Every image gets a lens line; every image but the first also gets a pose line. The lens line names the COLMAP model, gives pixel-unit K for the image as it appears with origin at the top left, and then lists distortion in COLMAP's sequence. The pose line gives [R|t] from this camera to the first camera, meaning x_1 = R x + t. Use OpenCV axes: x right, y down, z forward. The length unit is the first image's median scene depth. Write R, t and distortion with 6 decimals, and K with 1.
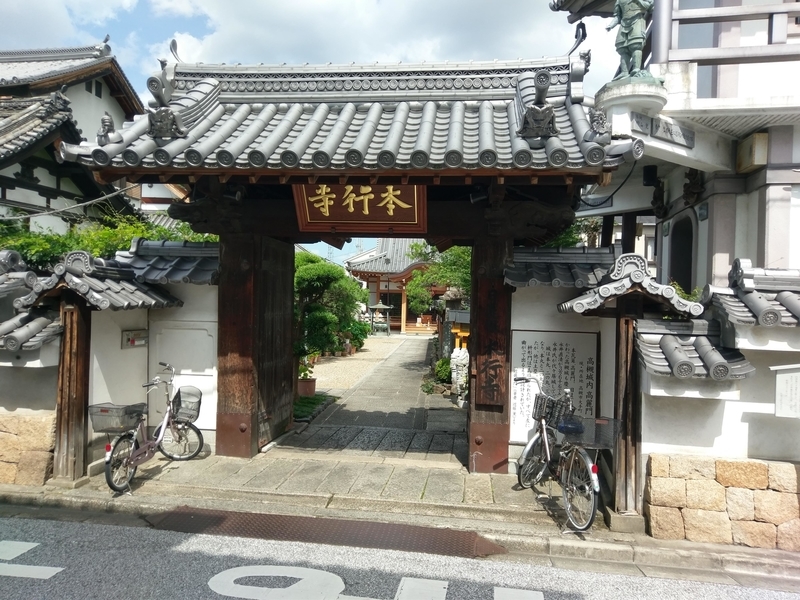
lens RADIAL K [[599.4, 0, 399.1], [0, 599.4, 301.5], [0, 0, 1]] dist [0.039015, -0.036438]
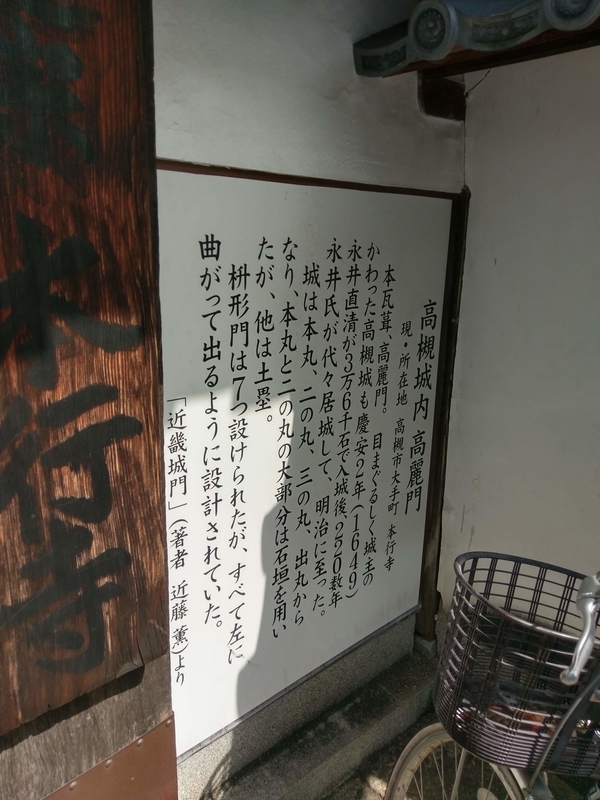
lens RADIAL K [[599.4, 0, 301.4], [0, 599.4, 396.5], [0, 0, 1]] dist [0.039015, -0.036438]
pose [[0.643084, -0.212102, 0.735837, 0.093121], [-0.010565, 0.958330, 0.285469, 0.060506], [-0.765723, -0.191355, 0.614046, 0.876678]]
